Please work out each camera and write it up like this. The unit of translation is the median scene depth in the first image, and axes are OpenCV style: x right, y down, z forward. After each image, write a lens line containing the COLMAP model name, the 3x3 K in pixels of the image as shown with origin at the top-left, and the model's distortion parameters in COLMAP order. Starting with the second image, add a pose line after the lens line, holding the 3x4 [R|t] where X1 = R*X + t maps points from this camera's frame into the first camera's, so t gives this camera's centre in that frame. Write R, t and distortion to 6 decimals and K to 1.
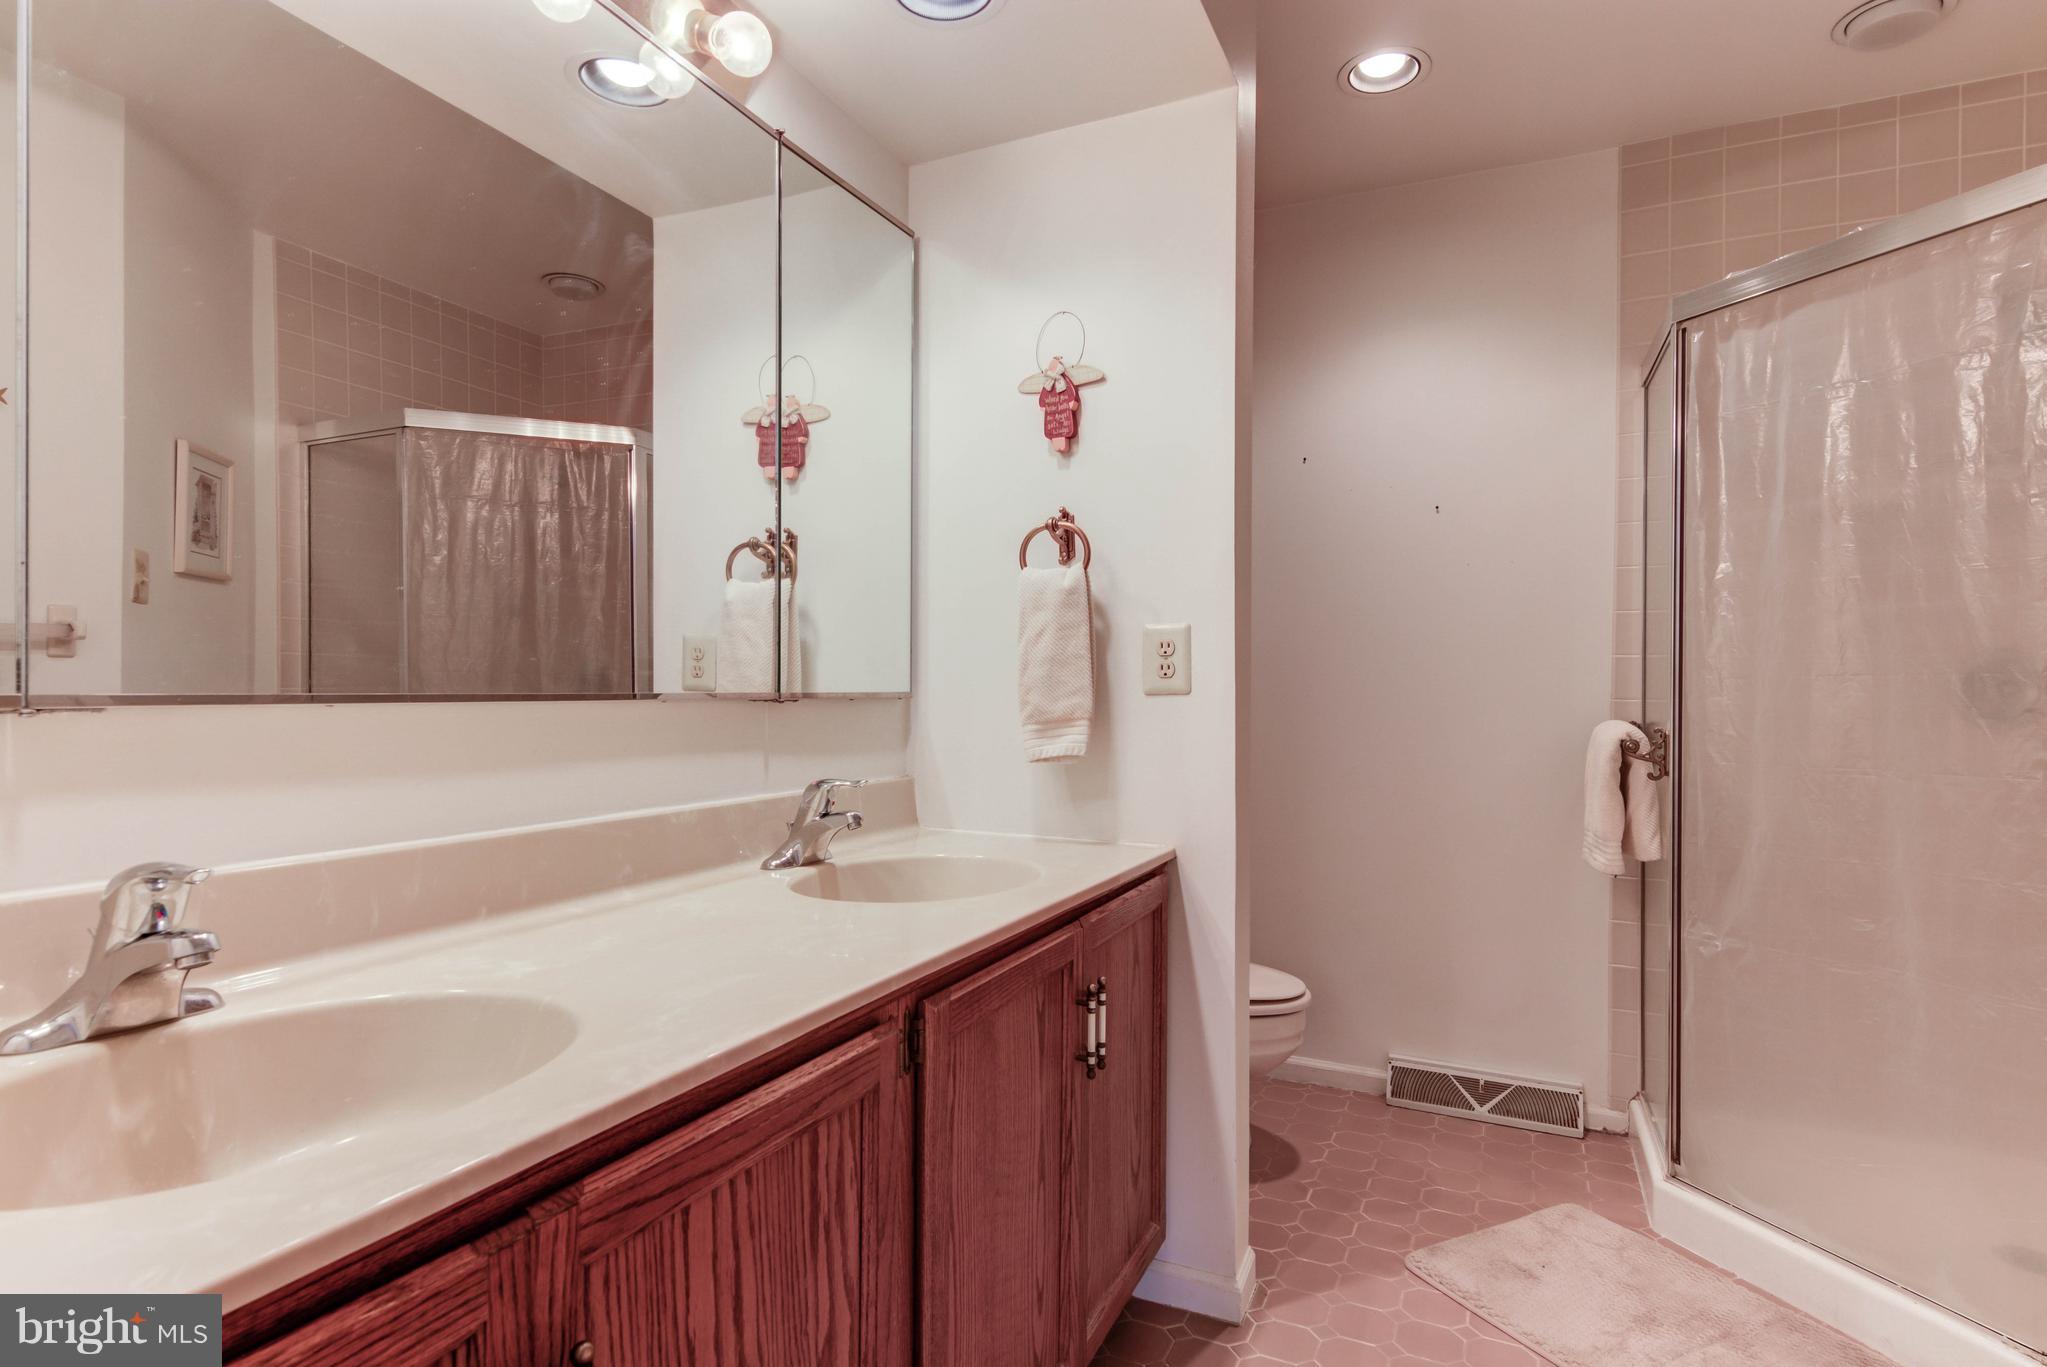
lens RADIAL K [[1056.8, 0, 1017.4], [0, 1056.8, 693.7], [0, 0, 1]] dist [0.001508, -0.000089]
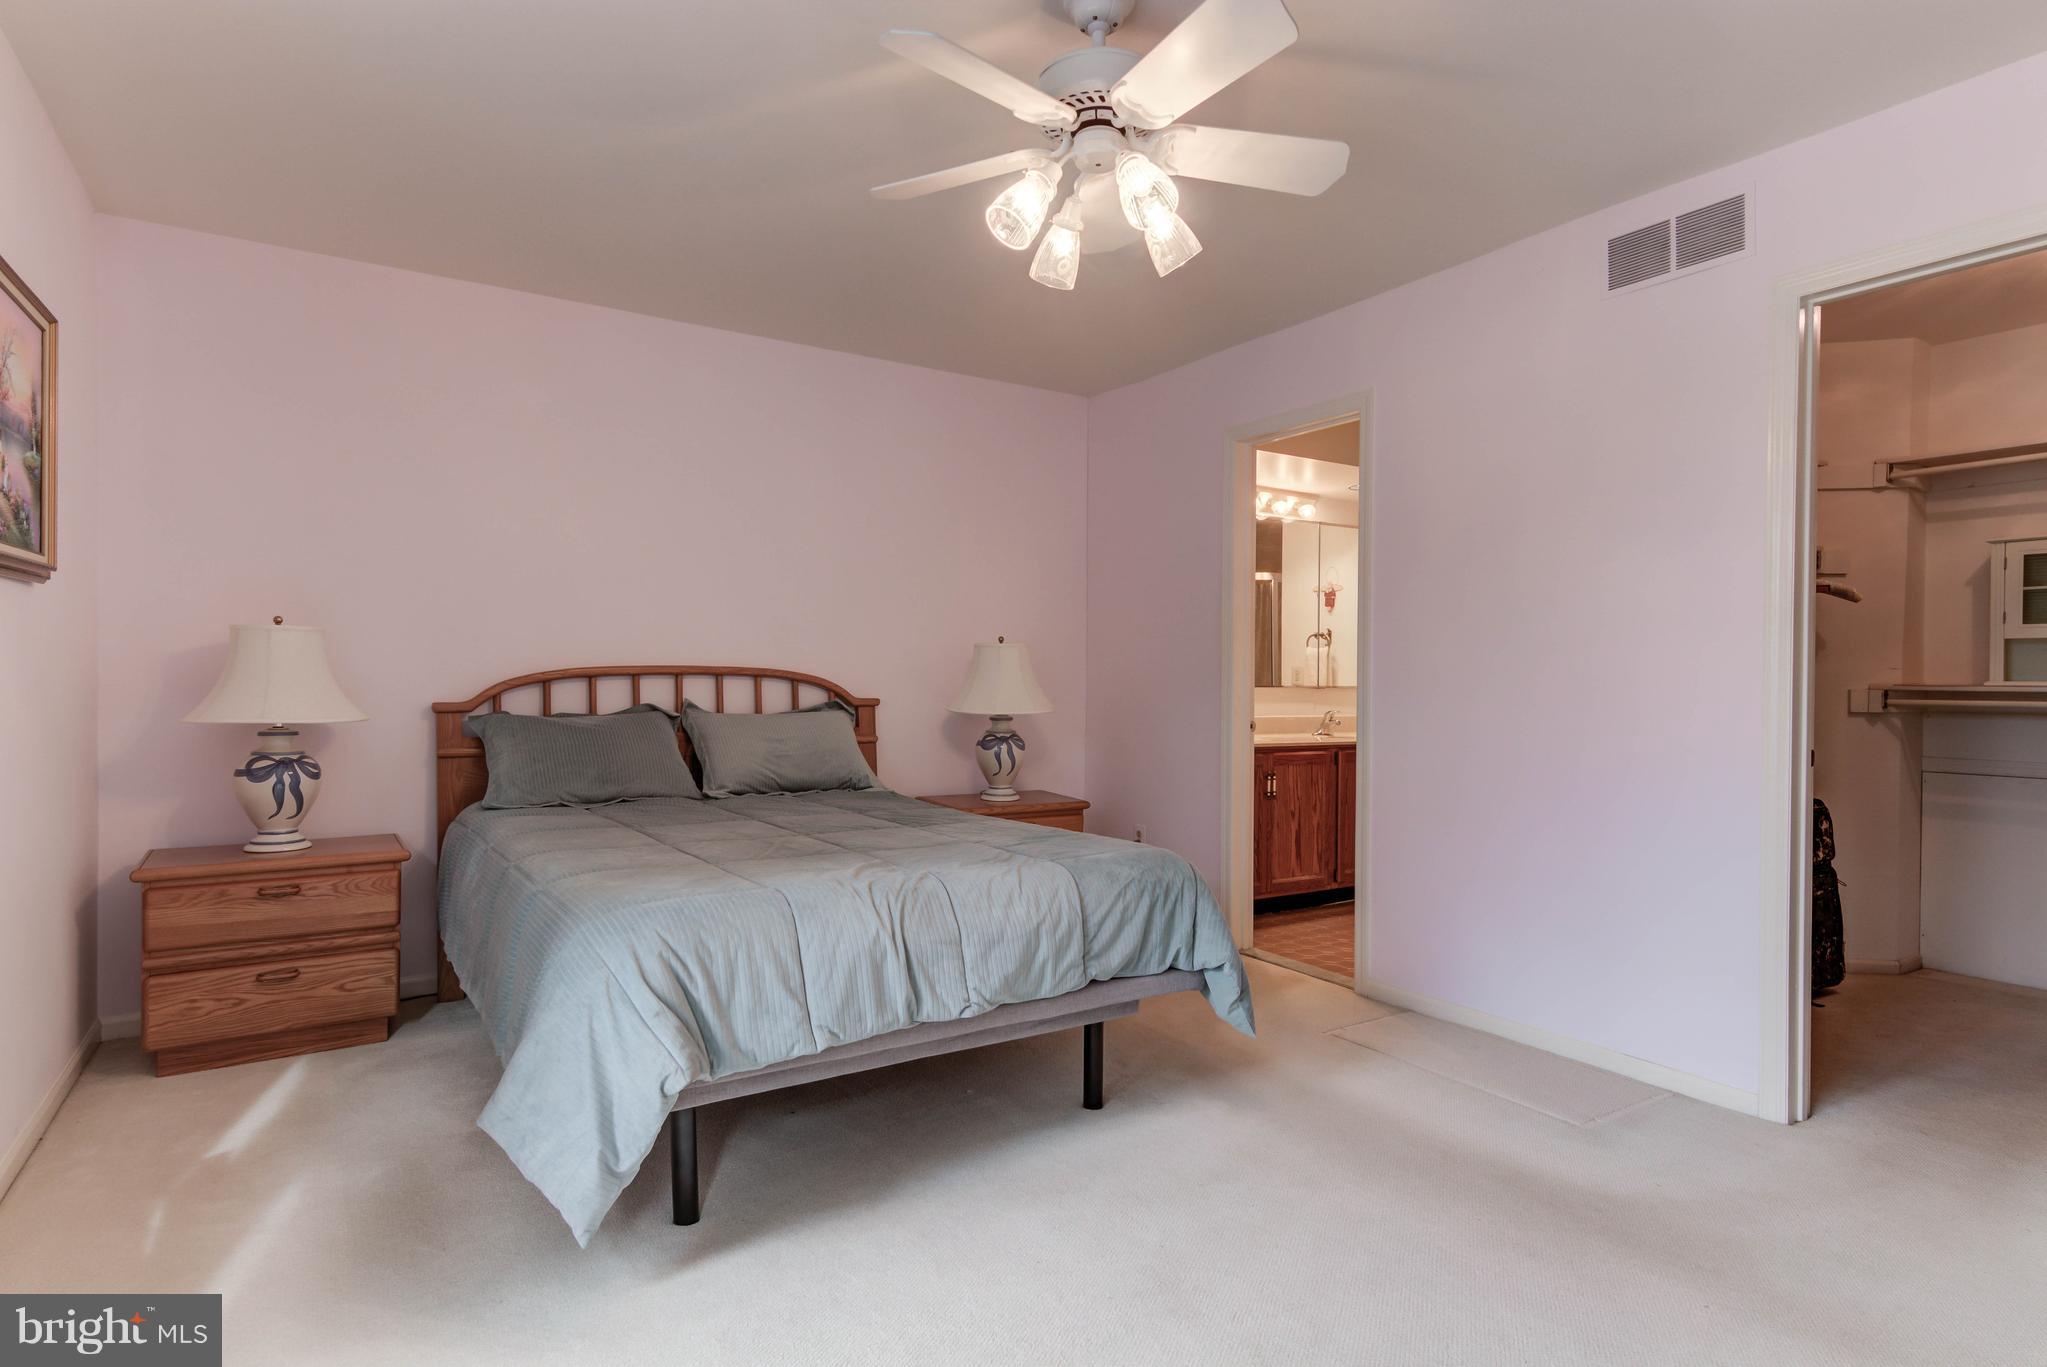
lens RADIAL K [[1056.8, 0, 1017.4], [0, 1056.8, 693.7], [0, 0, 1]] dist [0.001508, -0.000089]
pose [[0.840596, 0.001611, -0.541660, 0.636456], [0.004602, 0.999938, 0.010116, -0.012470], [0.541643, -0.010997, 0.840537, -1.891784]]
